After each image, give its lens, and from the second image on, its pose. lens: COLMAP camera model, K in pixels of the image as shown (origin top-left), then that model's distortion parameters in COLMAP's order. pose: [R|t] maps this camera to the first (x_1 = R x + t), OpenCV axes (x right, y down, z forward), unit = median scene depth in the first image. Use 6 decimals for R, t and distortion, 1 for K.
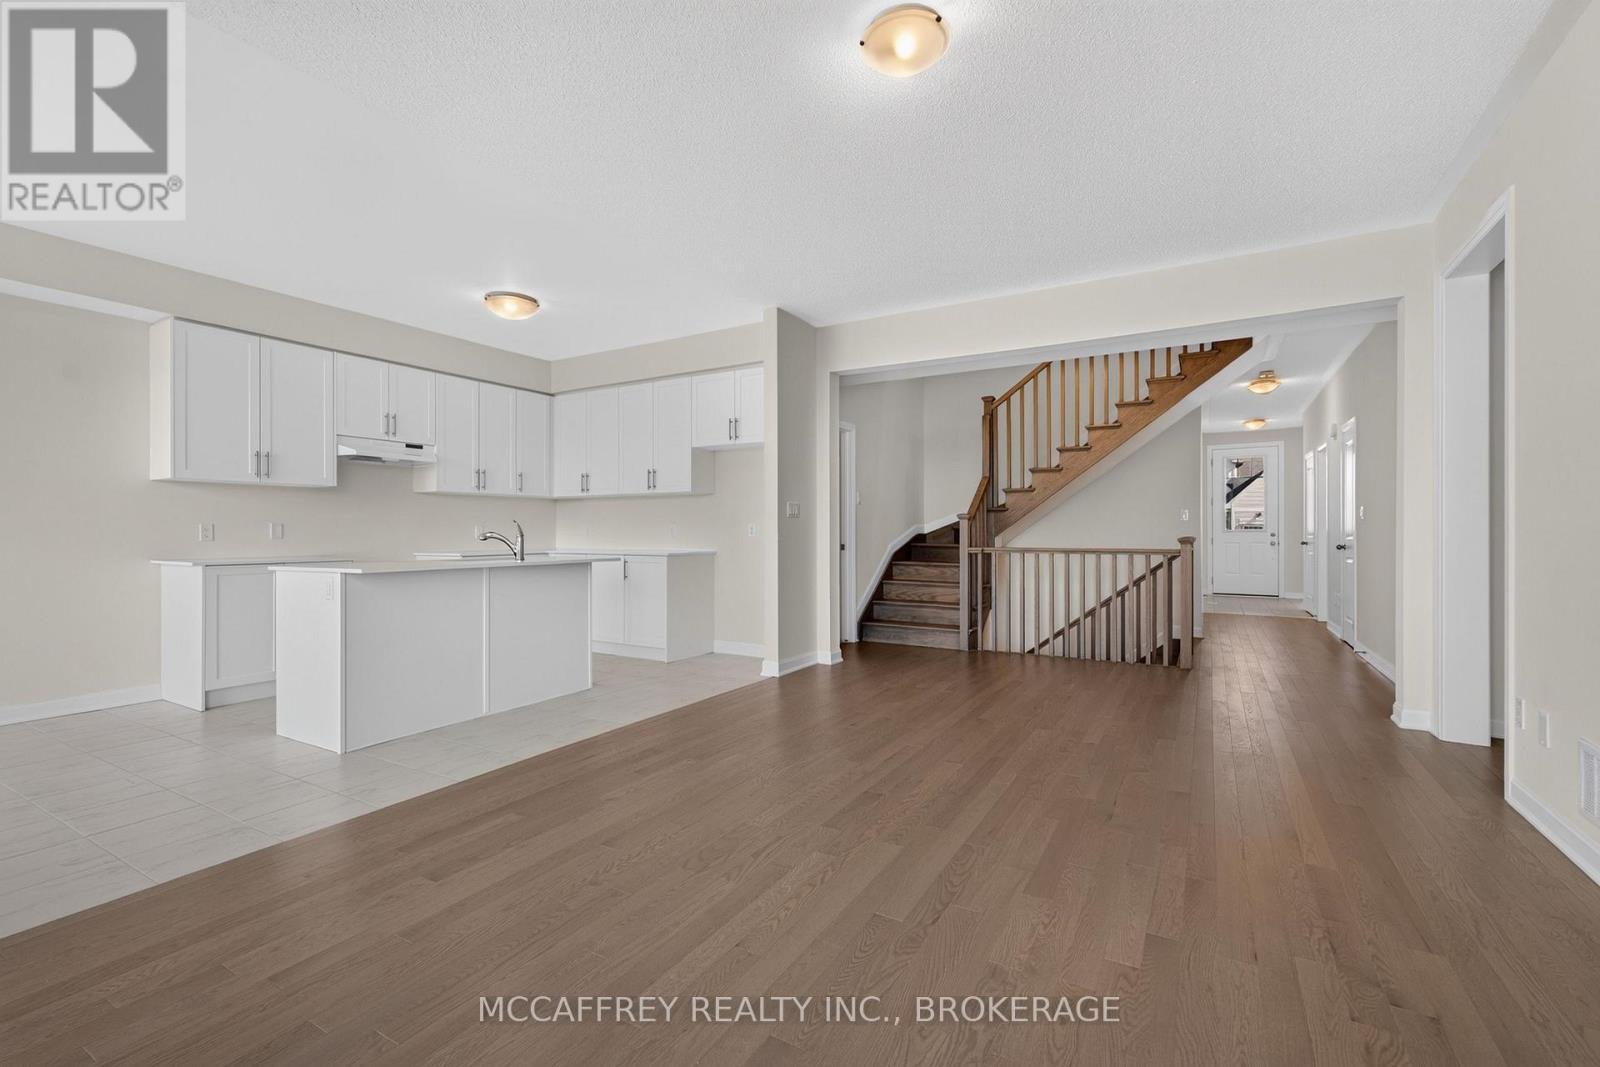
lens RADIAL K [[689.9, 0, 803.9], [0, 689.9, 542.9], [0, 0, 1]] dist [0.000253, -0.000034]
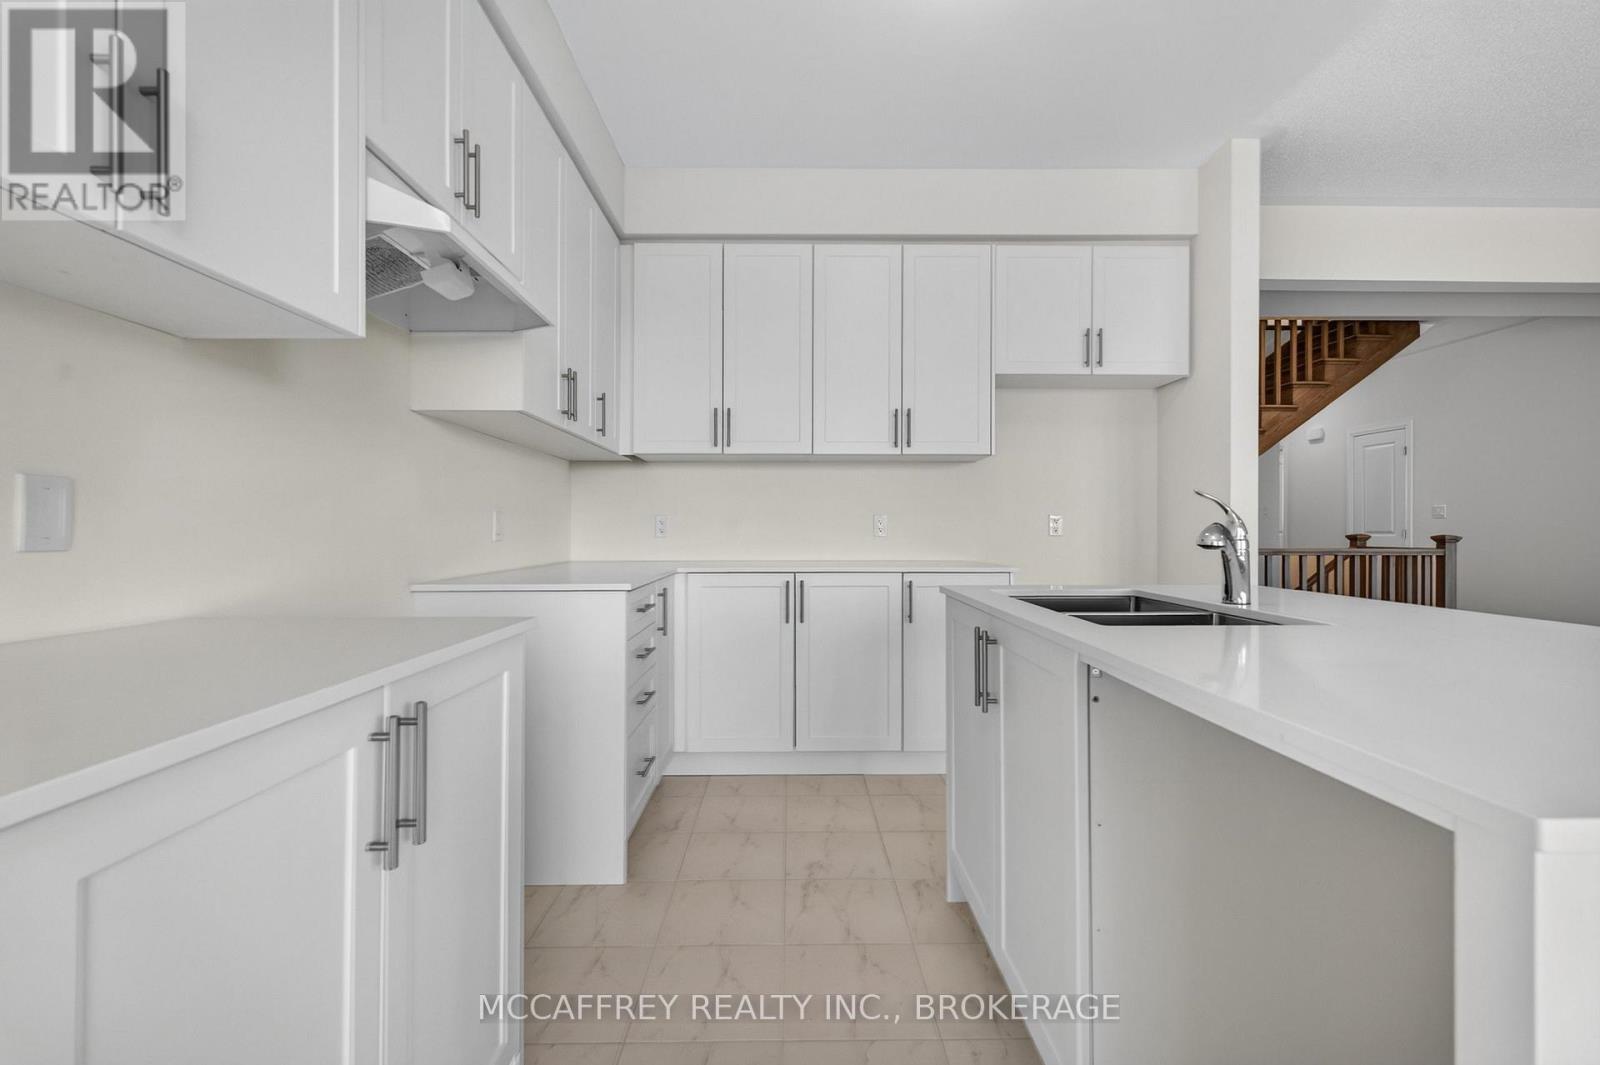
lens RADIAL K [[690.7, 0, 800.7], [0, 690.7, 527.5], [0, 0, 1]] dist [0.016625, -0.000154]
pose [[0.856610, 0.004493, 0.515945, -0.555723], [-0.006623, 0.999975, 0.002288, -0.015612], [-0.515922, -0.005377, 0.856619, 0.583442]]
